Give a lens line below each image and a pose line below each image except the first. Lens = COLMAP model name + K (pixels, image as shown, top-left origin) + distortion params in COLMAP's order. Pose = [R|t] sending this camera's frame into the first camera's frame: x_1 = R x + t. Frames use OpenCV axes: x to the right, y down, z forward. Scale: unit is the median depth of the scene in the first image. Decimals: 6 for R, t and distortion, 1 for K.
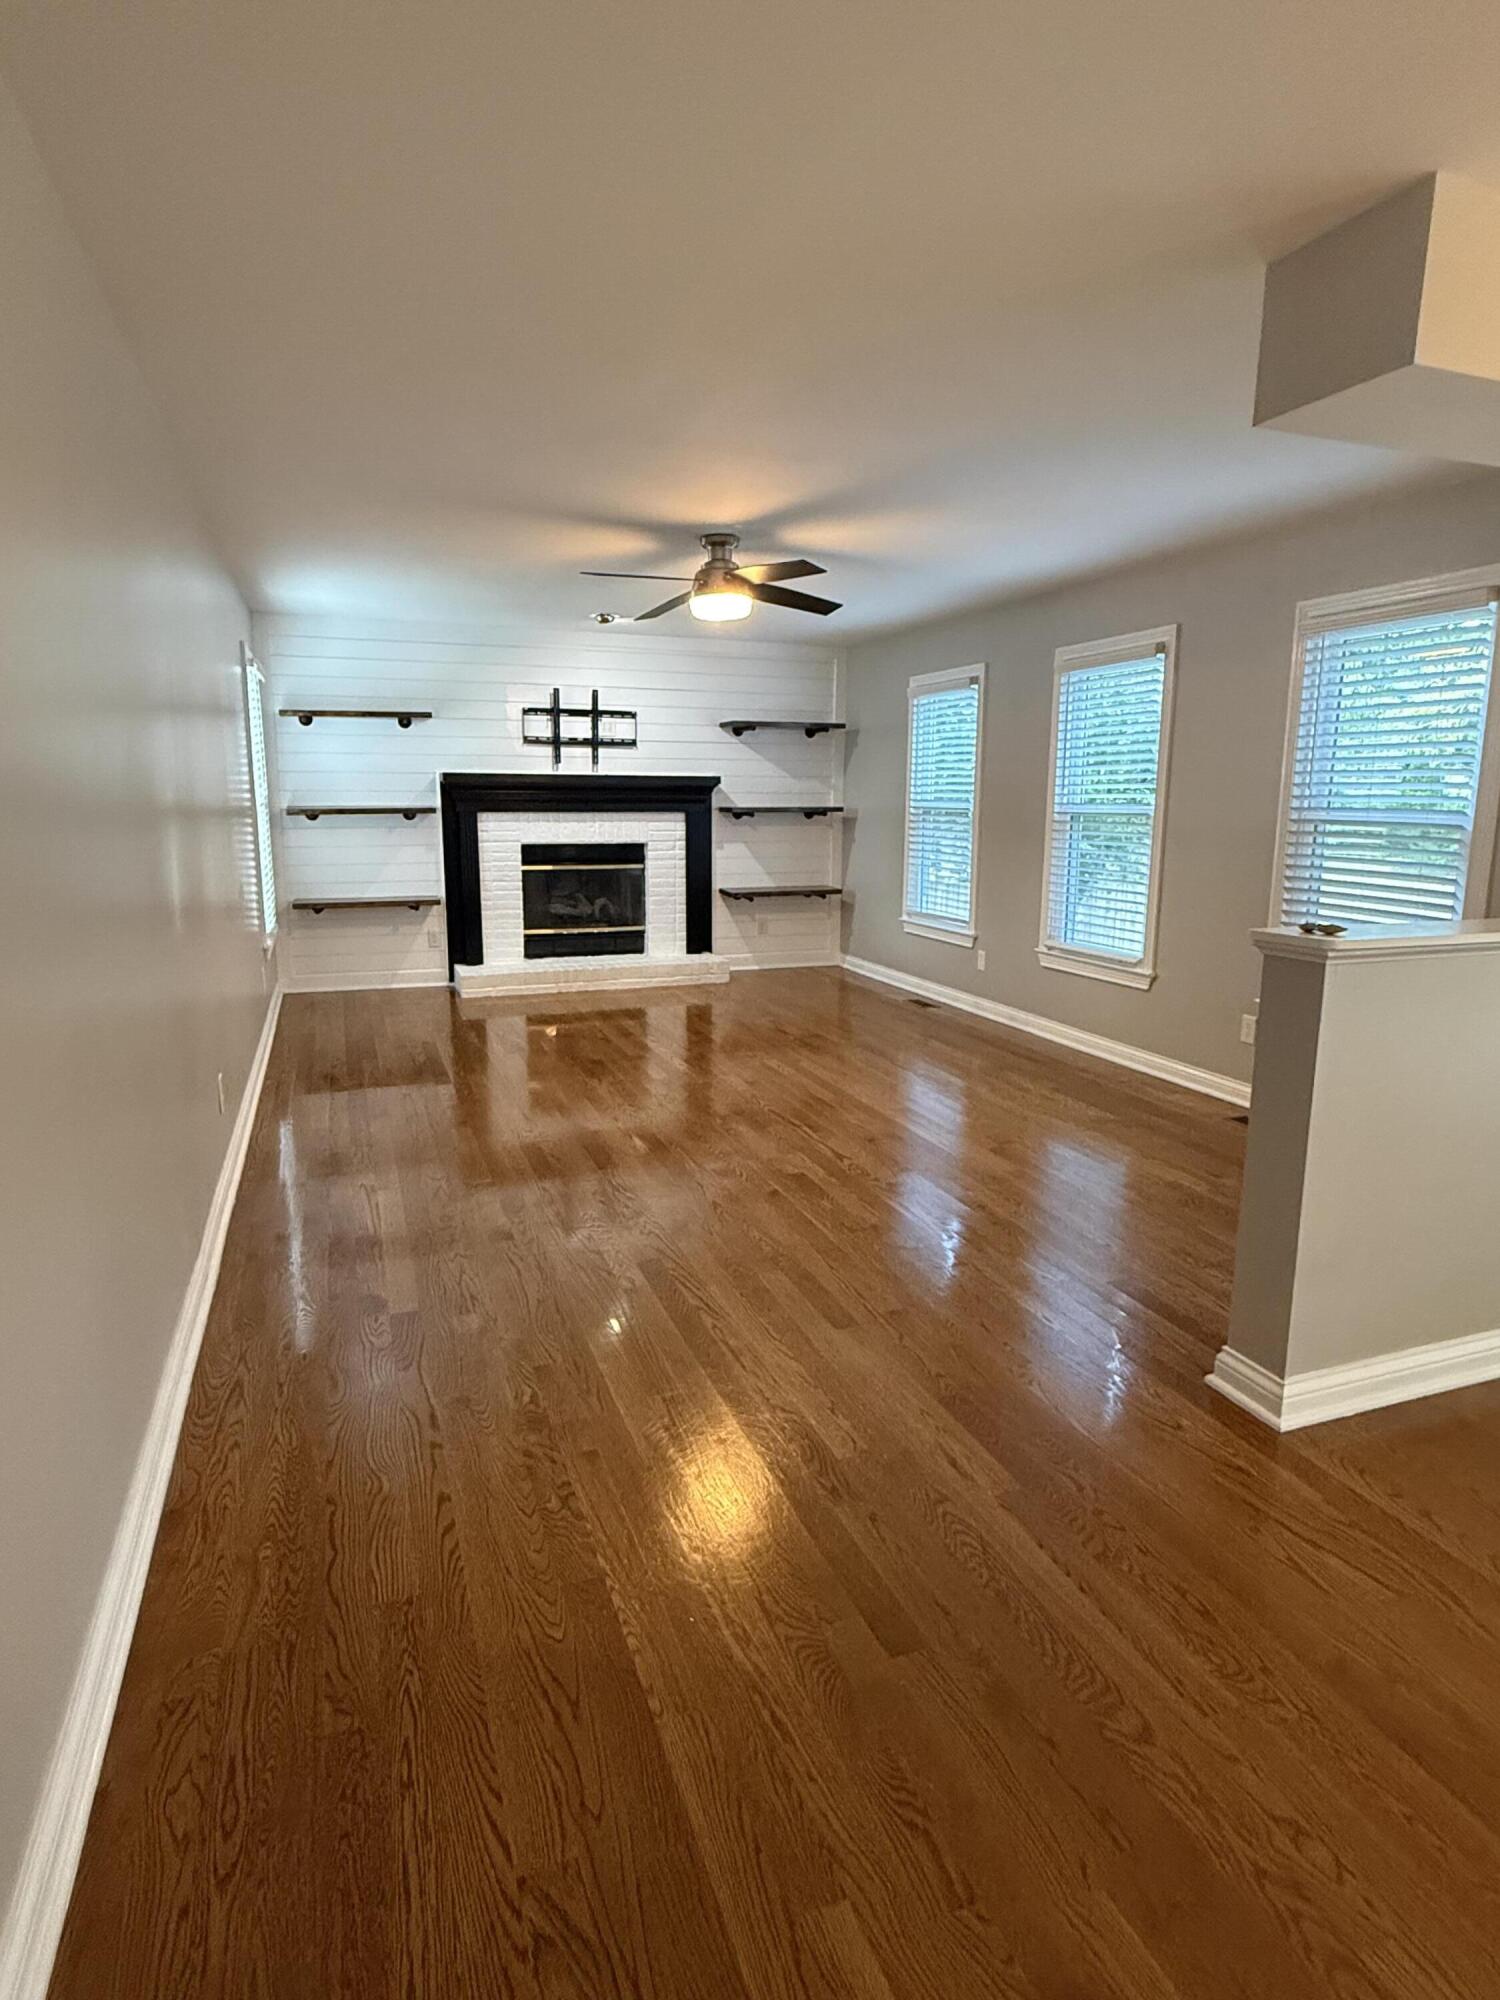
lens RADIAL K [[1117.2, 0, 762.7], [0, 1117.2, 1007.4], [0, 0, 1]] dist [0.025812, 0.000415]
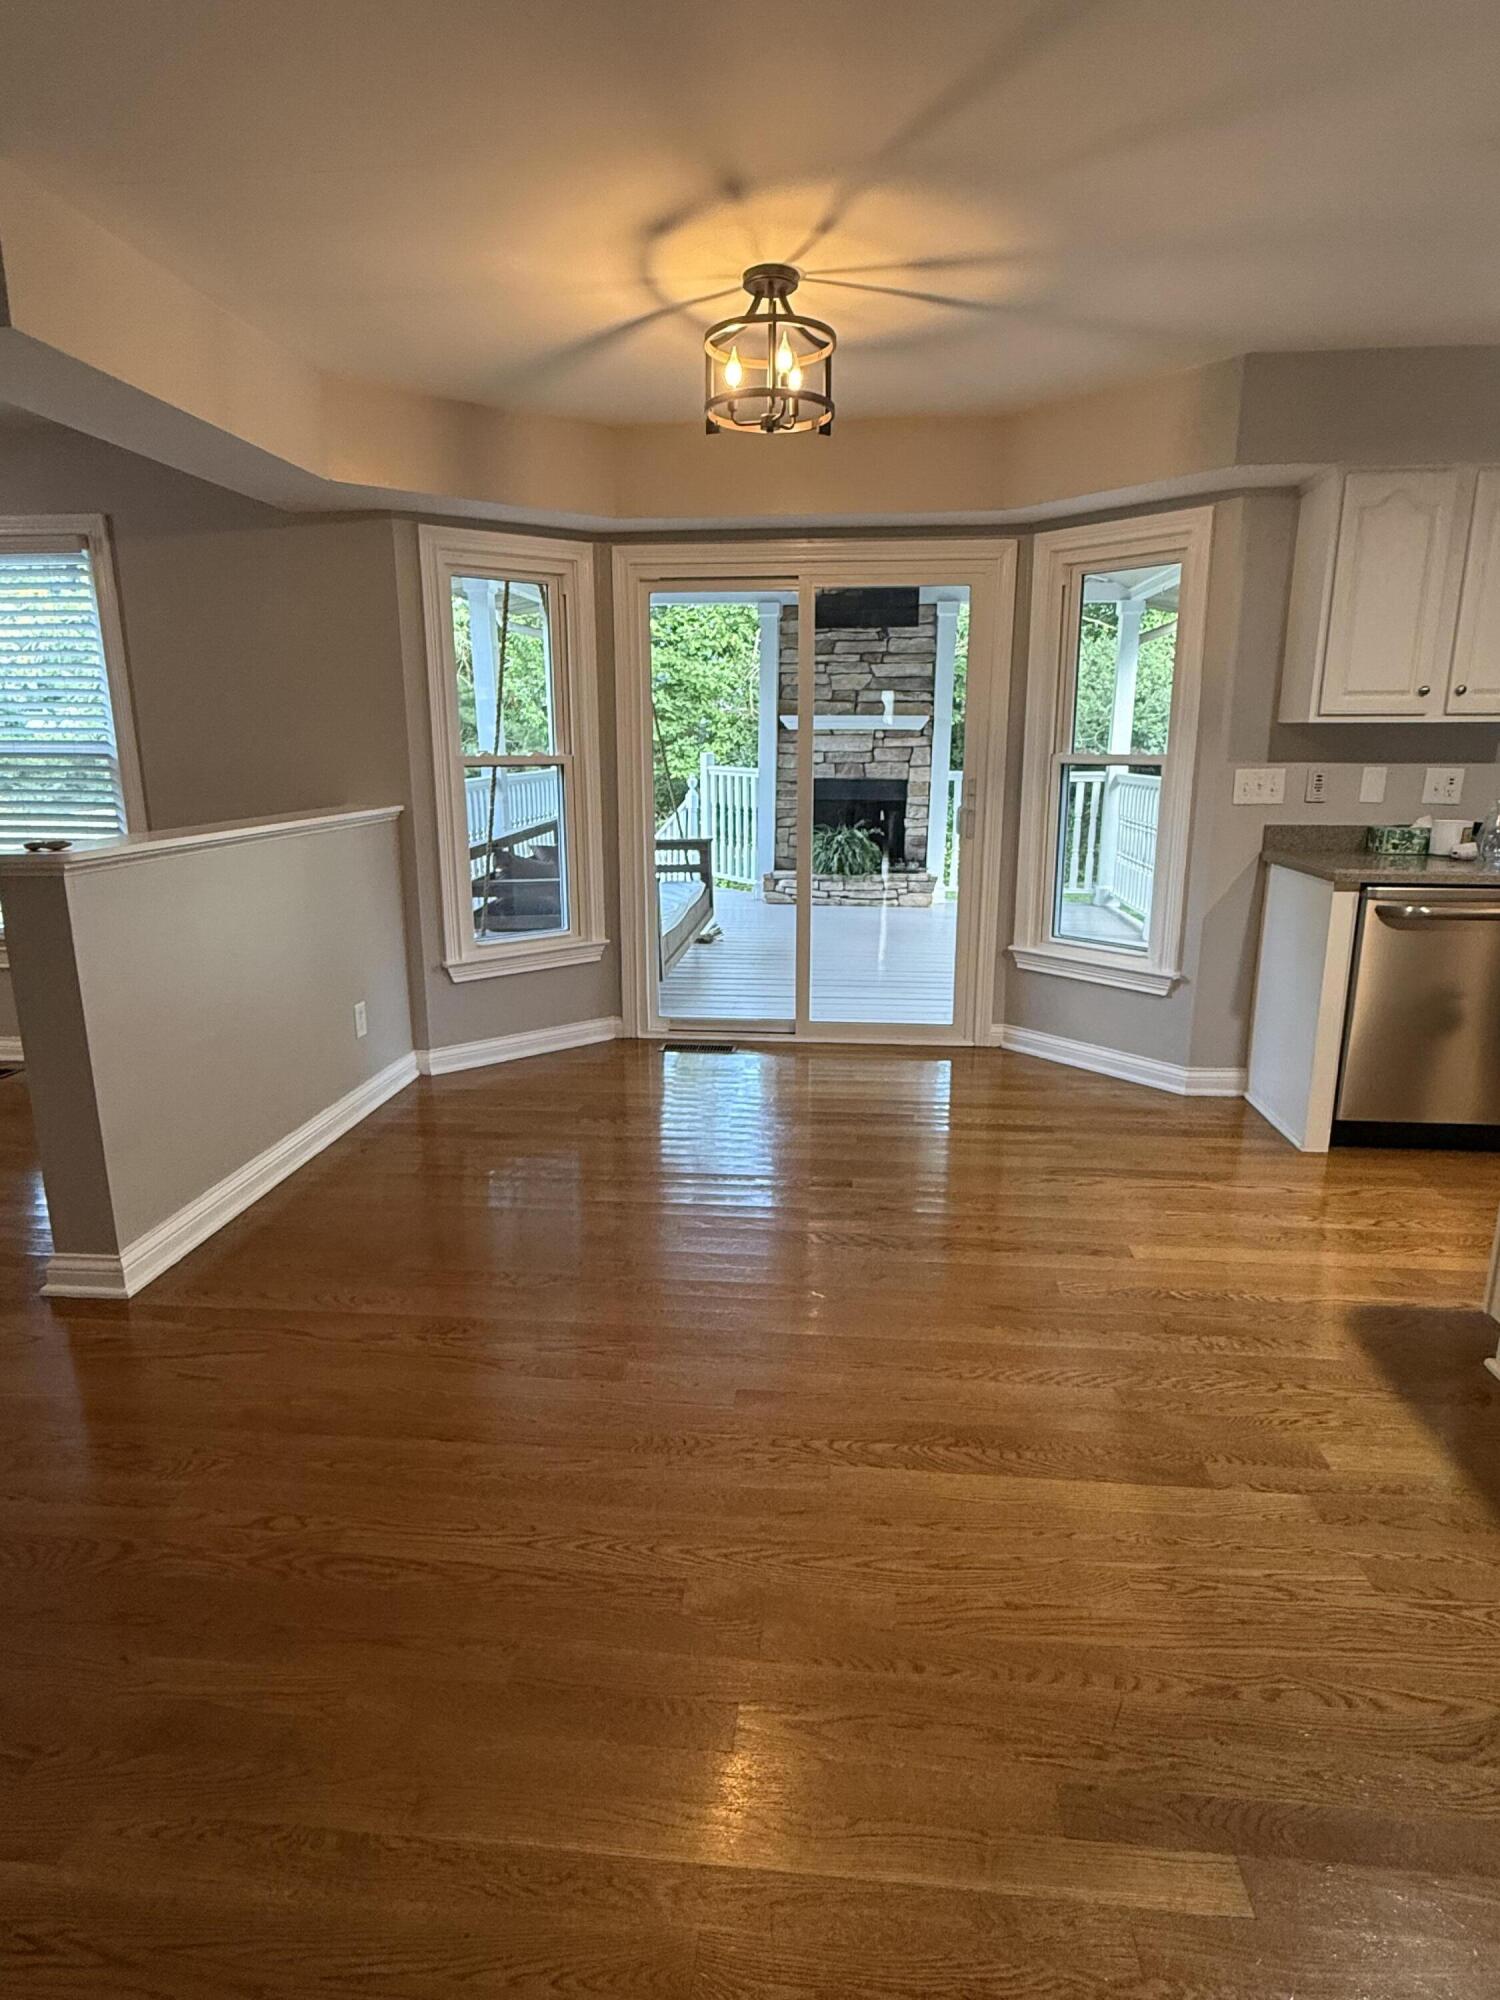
lens RADIAL K [[1117.2, 0, 762.7], [0, 1117.2, 1007.4], [0, 0, 1]] dist [0.025812, 0.000415]
pose [[0.444105, -0.214049, 0.870031, -0.168479], [0.171295, 0.973416, 0.152047, 0.034159], [-0.879448, 0.081507, 0.468964, -0.095996]]
